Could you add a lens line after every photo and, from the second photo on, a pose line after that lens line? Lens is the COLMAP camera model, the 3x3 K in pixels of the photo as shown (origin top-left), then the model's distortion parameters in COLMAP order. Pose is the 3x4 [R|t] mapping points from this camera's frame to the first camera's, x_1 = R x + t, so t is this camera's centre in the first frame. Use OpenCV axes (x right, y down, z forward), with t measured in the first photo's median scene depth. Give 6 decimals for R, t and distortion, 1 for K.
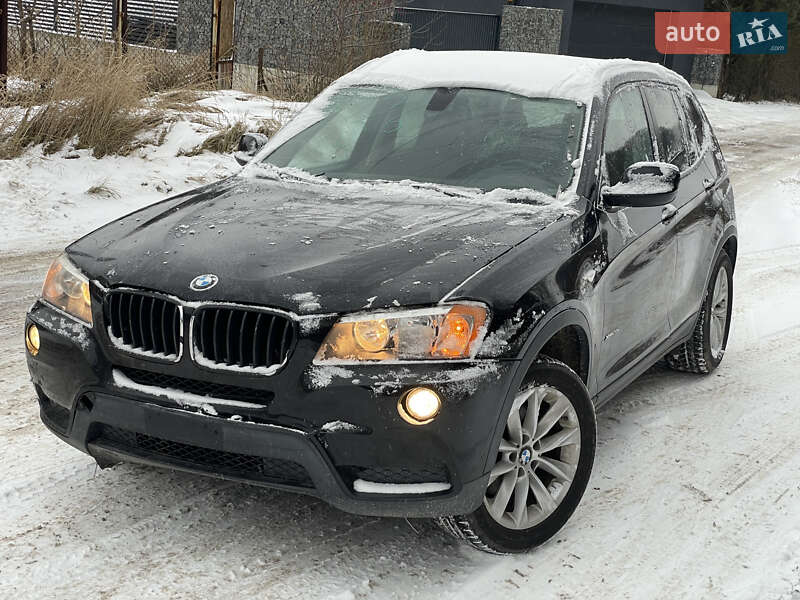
lens RADIAL K [[1207.3, 0, 399.4], [0, 1207.3, 285.5], [0, 0, 1]] dist [0.112036, -0.154855]
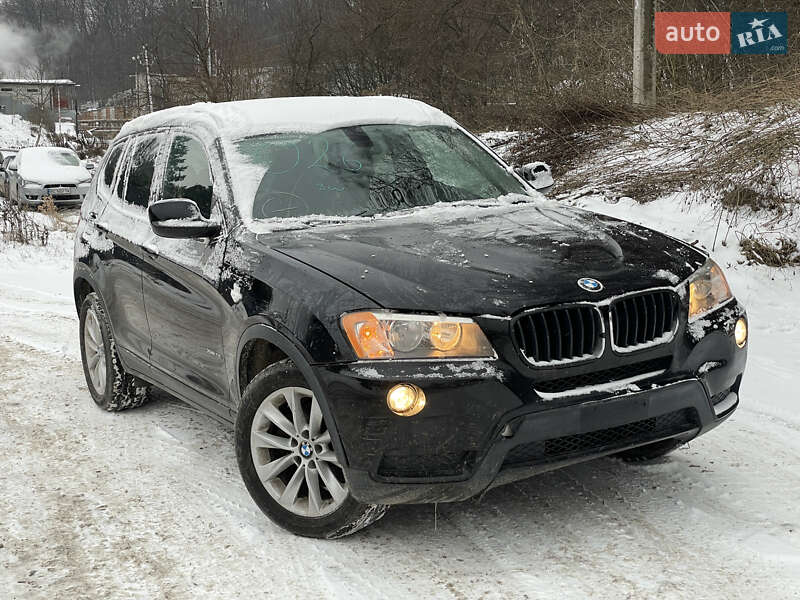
lens RADIAL K [[1207.3, 0, 399.4], [0, 1207.3, 285.5], [0, 0, 1]] dist [0.112036, -0.154855]
pose [[0.576305, -0.198530, 0.792754, -1.080491], [0.245226, 0.967352, 0.063983, -0.109727], [-0.779575, 0.157530, 0.606175, 0.421666]]
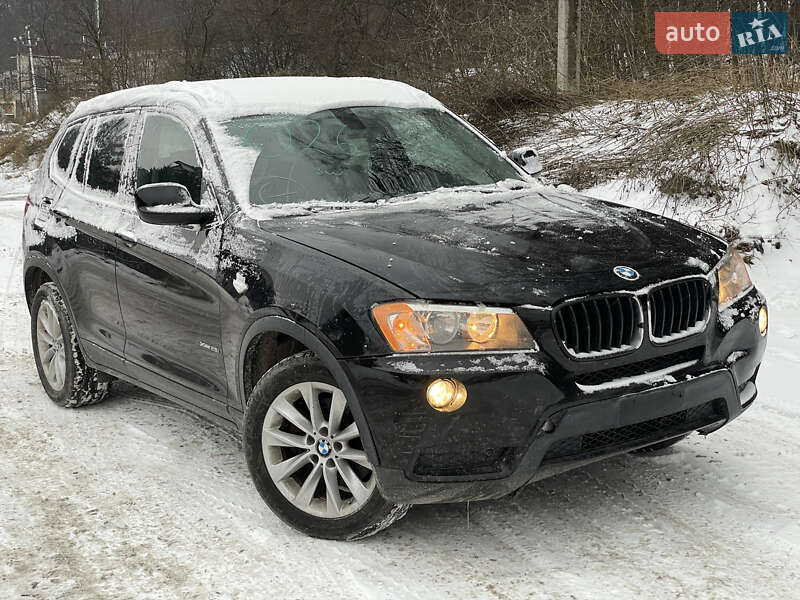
lens RADIAL K [[1205.6, 0, 400.0], [0, 1205.6, 300.0], [0, 0, 1]] dist [0.120158, -0.159343]
pose [[0.499356, -0.218679, 0.838346, -1.101308], [0.241478, 0.964408, 0.107727, -0.135750], [-0.832065, 0.148647, 0.534389, 0.549123]]
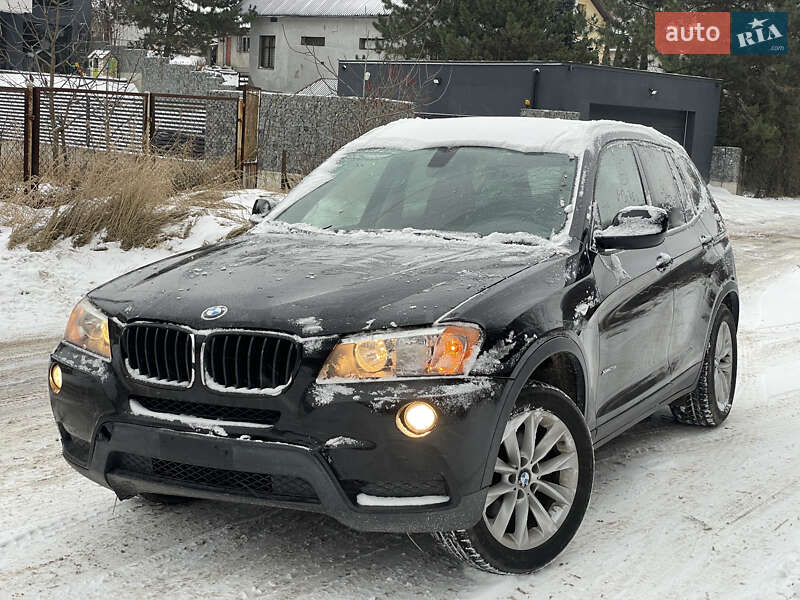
lens RADIAL K [[1208.6, 0, 403.9], [0, 1208.6, 287.5], [0, 0, 1]] dist [0.104953, -0.132749]
pose [[0.999495, -0.024102, -0.020728, 0.026390], [0.022113, 0.995575, -0.091329, 0.071357], [0.022837, 0.090825, 0.995605, -0.056963]]
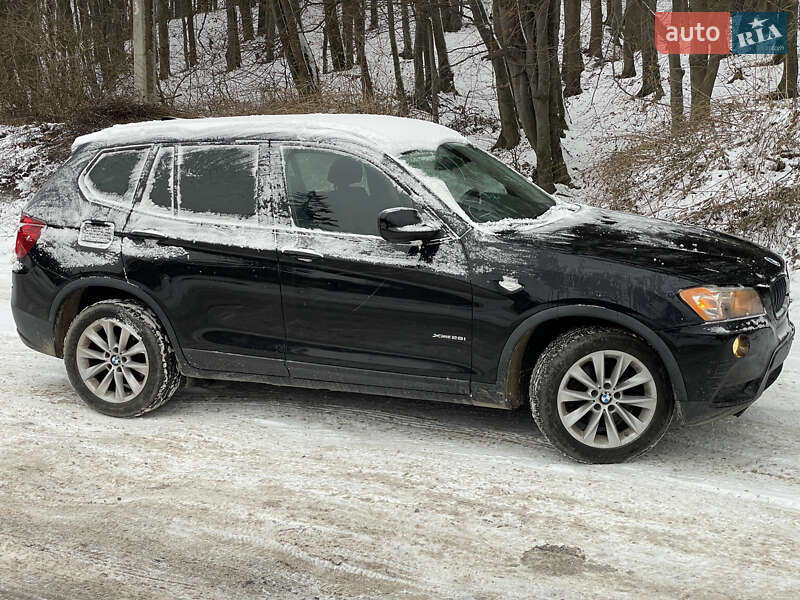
lens RADIAL K [[1225.6, 0, 400.0], [0, 1225.6, 300.0], [0, 0, 1]] dist [0.118290, -0.034958]
pose [[-0.058465, -0.234592, 0.970334, -1.681896], [0.201542, 0.949209, 0.241628, -0.437081], [-0.977733, 0.209690, -0.008216, 1.423810]]
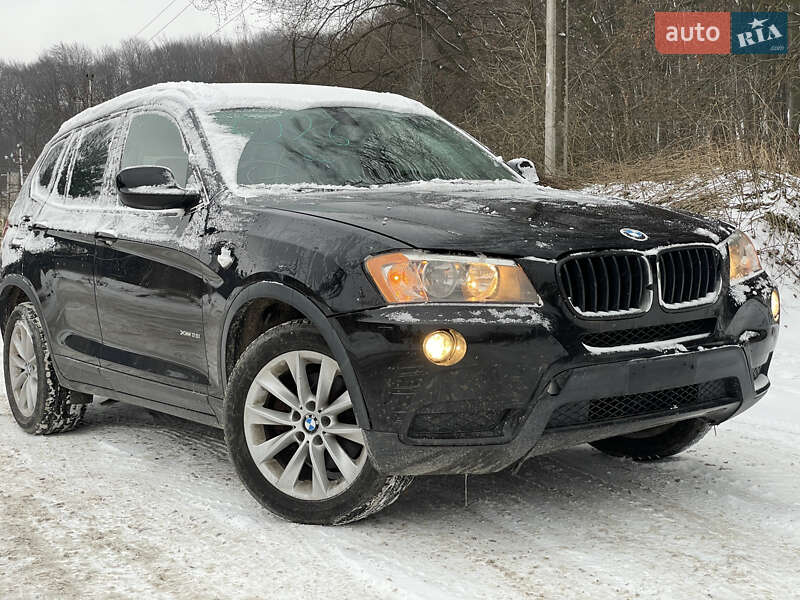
lens RADIAL K [[1207.3, 0, 399.4], [0, 1207.3, 285.5], [0, 0, 1]] dist [0.112036, -0.154855]
pose [[0.490241, -0.114022, 0.864096, -1.078999], [0.229202, 0.973377, -0.001594, -0.003972], [-0.840910, 0.198835, 0.503324, 0.610221]]
